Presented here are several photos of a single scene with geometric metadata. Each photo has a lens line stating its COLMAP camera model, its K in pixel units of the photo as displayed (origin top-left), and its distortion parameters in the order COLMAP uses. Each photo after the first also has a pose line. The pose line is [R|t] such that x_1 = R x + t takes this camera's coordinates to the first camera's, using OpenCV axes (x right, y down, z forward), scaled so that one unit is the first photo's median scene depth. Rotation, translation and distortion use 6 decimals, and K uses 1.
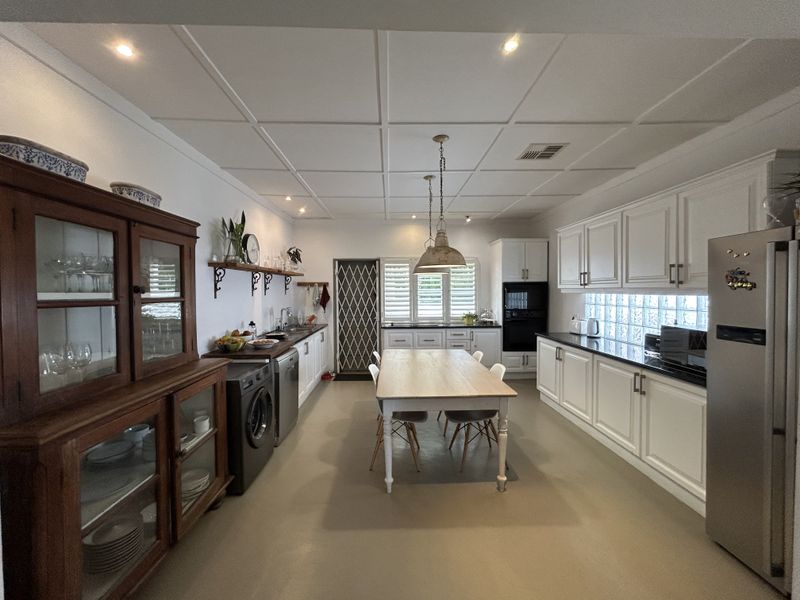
lens RADIAL K [[323.5, 0, 398.7], [0, 323.5, 297.2], [0, 0, 1]] dist [0.001454, 0.000054]
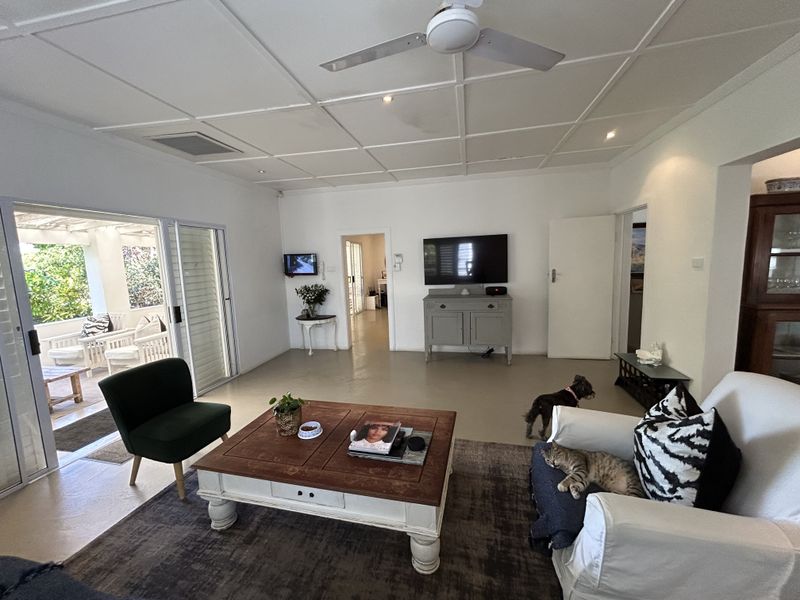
lens RADIAL K [[323.5, 0, 400.6], [0, 323.5, 298.7], [0, 0, 1]] dist [0.001454, 0.000054]
pose [[-0.241633, 0.127109, -0.962007, 1.746685], [0.009858, 0.991654, 0.128550, 0.011758], [0.970318, 0.021579, -0.240869, -0.971251]]
